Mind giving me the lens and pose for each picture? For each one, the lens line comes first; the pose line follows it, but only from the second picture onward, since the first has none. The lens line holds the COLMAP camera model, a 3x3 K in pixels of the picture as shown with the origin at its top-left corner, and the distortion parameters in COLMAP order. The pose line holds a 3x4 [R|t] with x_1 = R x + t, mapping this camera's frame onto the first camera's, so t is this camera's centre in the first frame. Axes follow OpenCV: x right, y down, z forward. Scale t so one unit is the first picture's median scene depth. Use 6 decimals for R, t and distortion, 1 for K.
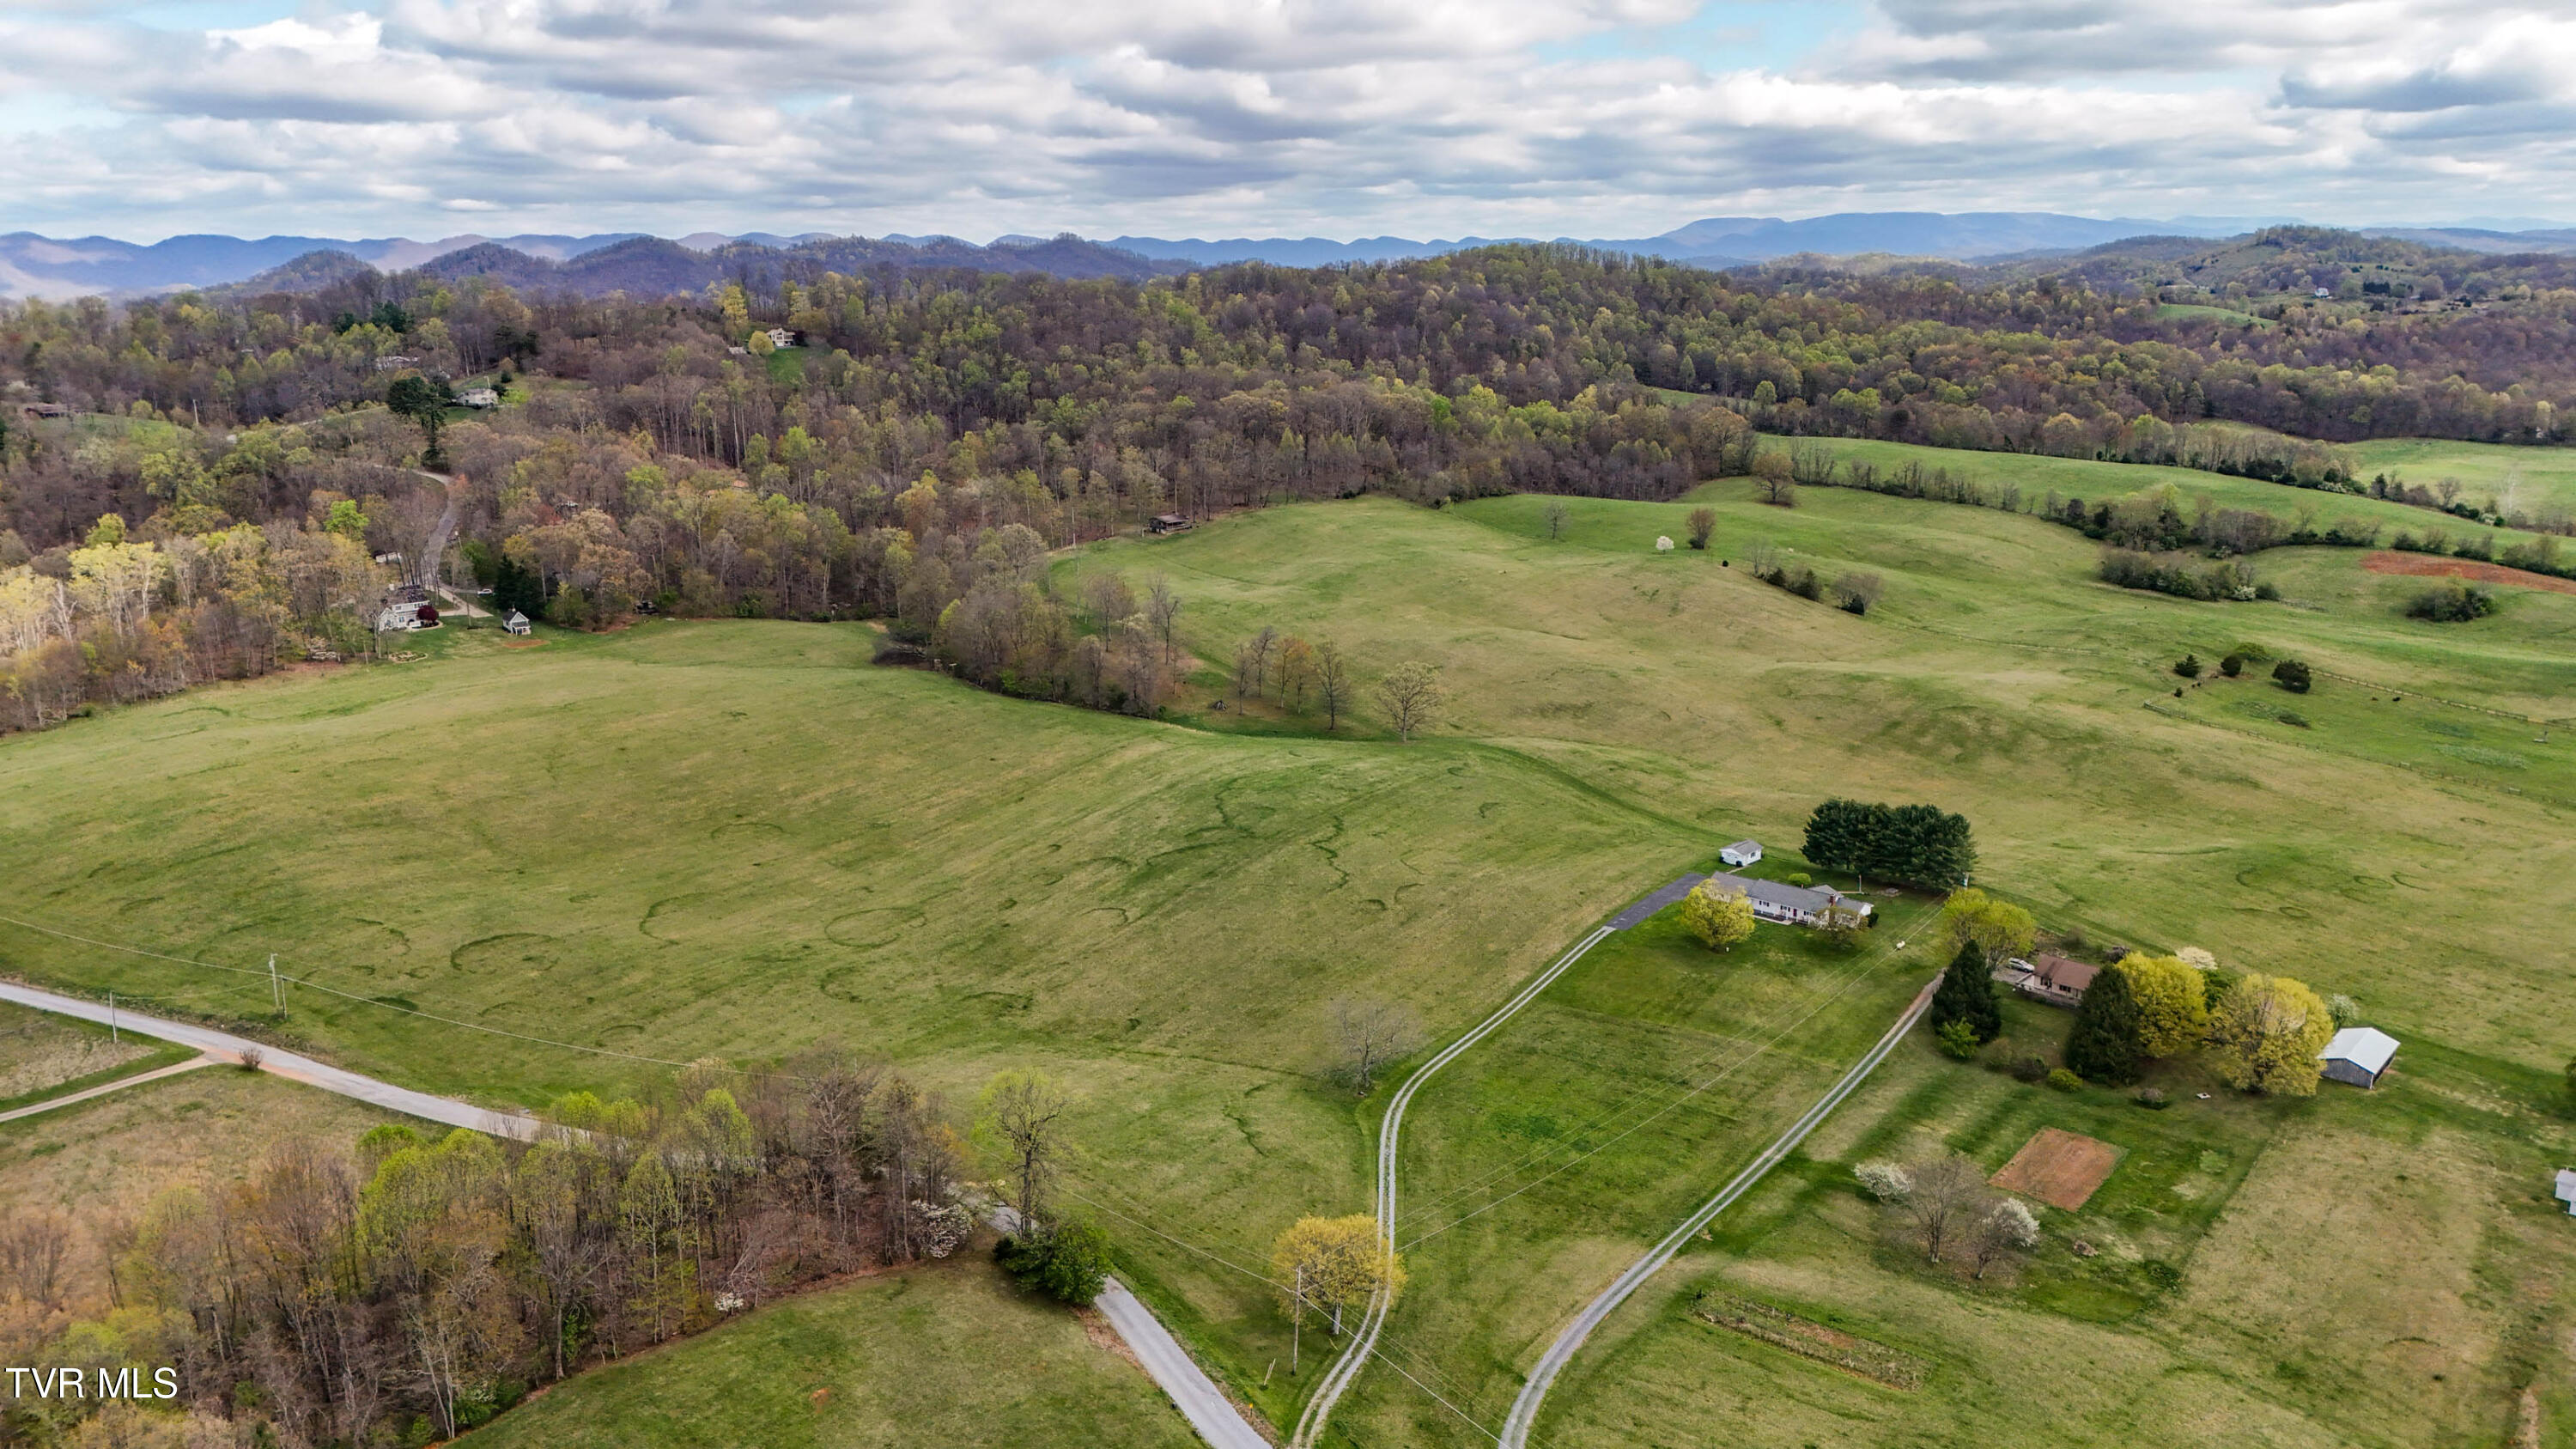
lens RADIAL K [[1911.0, 0, 1286.2], [0, 1911.0, 746.0], [0, 0, 1]] dist [0.083864, -0.077991]
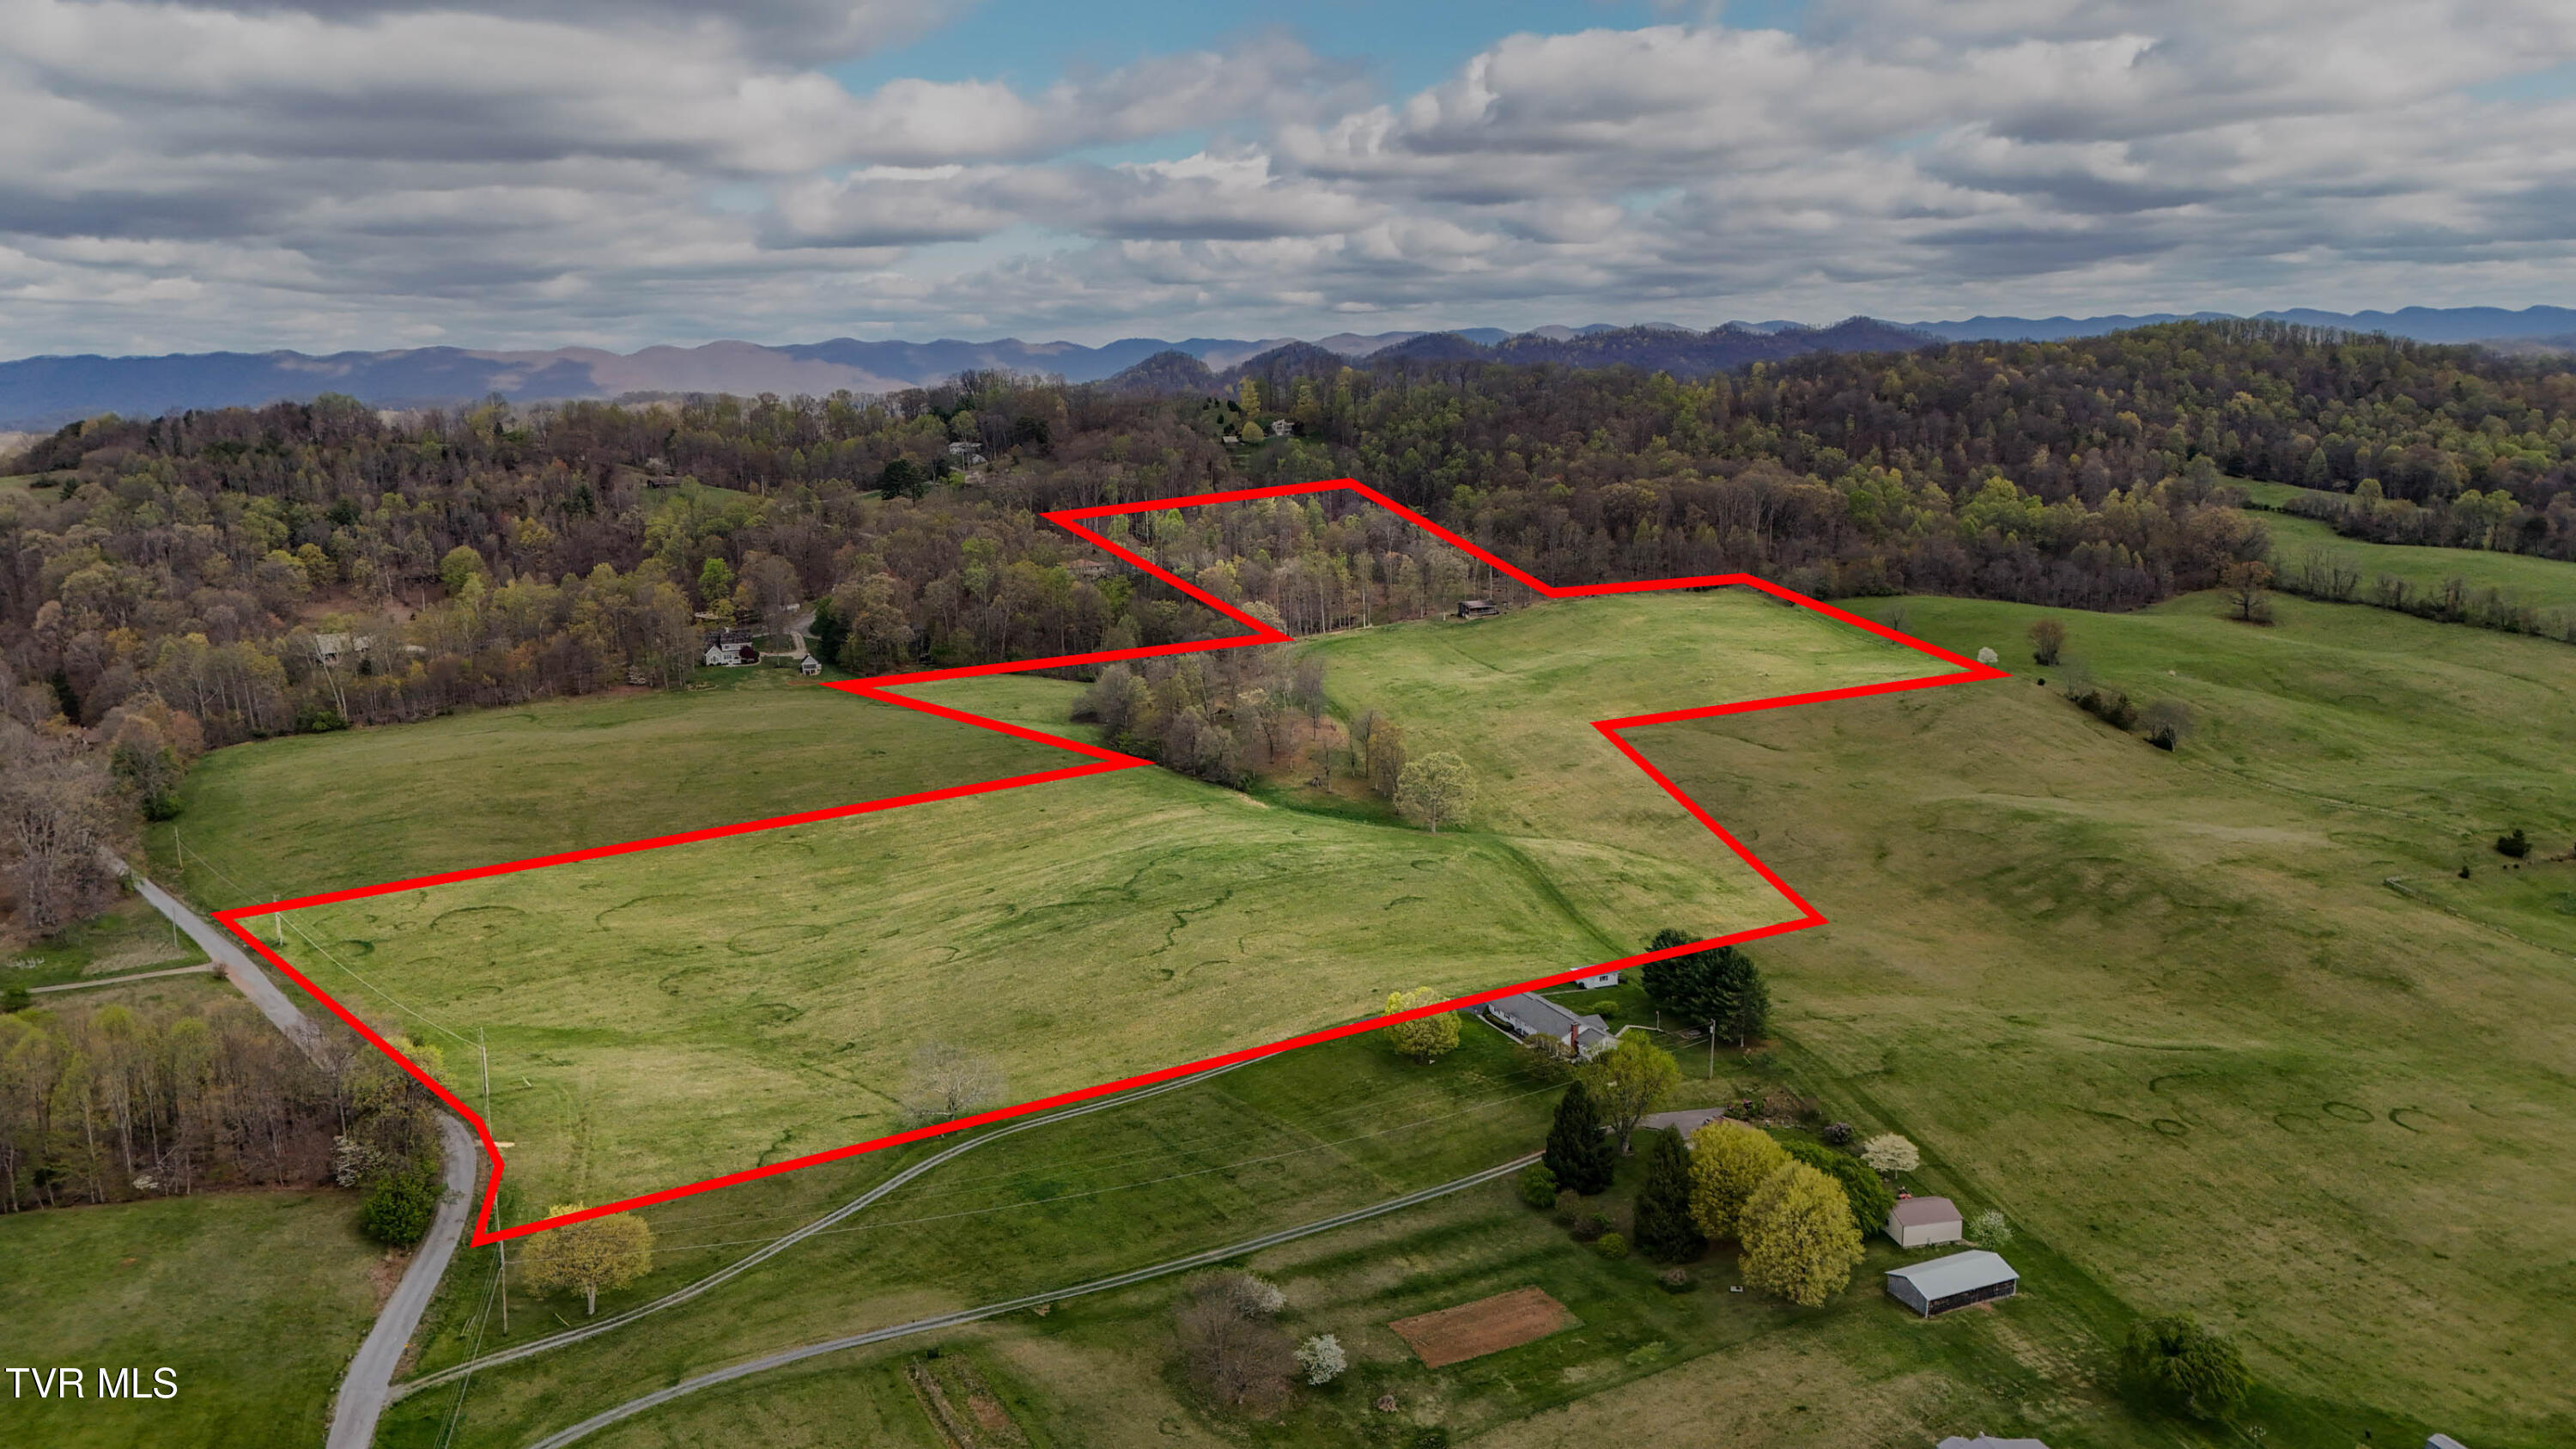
lens RADIAL K [[1911.0, 0, 1288.0], [0, 1911.0, 717.5], [0, 0, 1]] dist [0.083864, -0.077991]
pose [[0.902281, 0.070844, -0.425289, 0.199240], [-0.094753, 0.994875, -0.035300, -0.009261], [0.420609, 0.072148, 0.904369, 0.028809]]
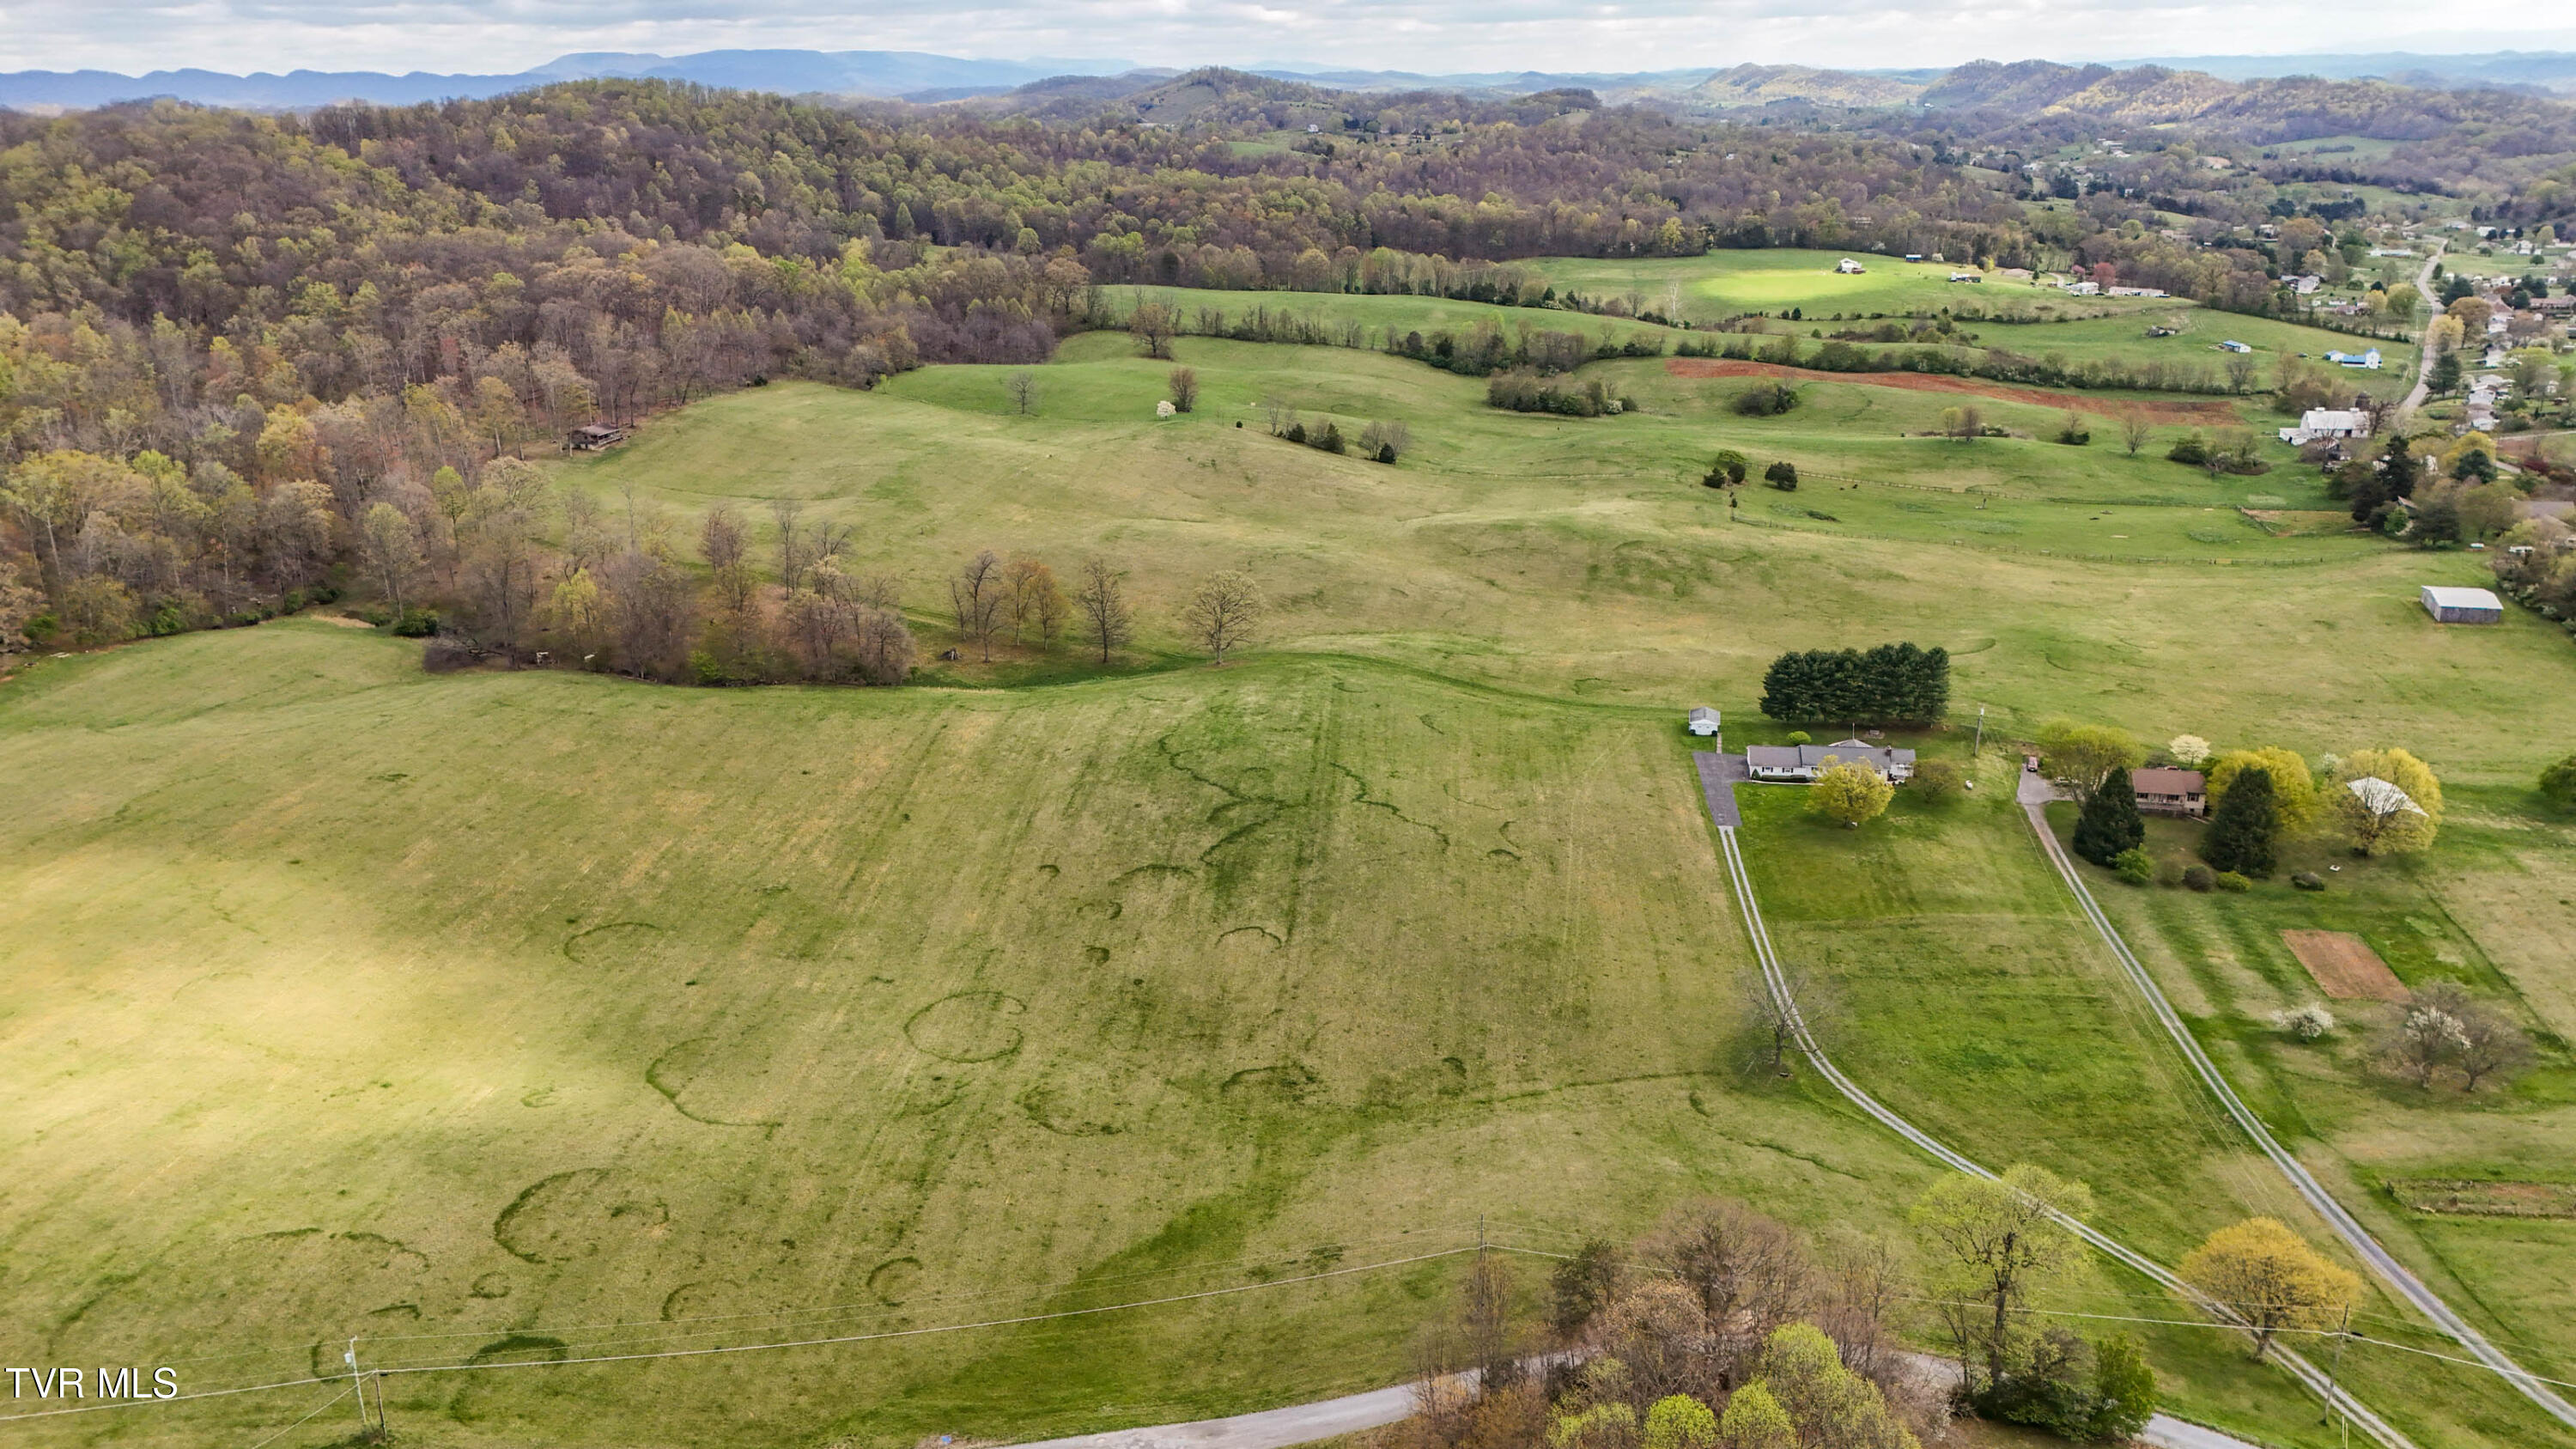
lens RADIAL K [[1911.0, 0, 1296.7], [0, 1911.0, 722.4], [0, 0, 1]] dist [0.083864, -0.077991]
pose [[0.844911, -0.175379, 0.505339, -0.170620], [0.142012, 0.984367, 0.104187, -0.029674], [-0.515711, -0.016265, 0.856608, 0.113037]]
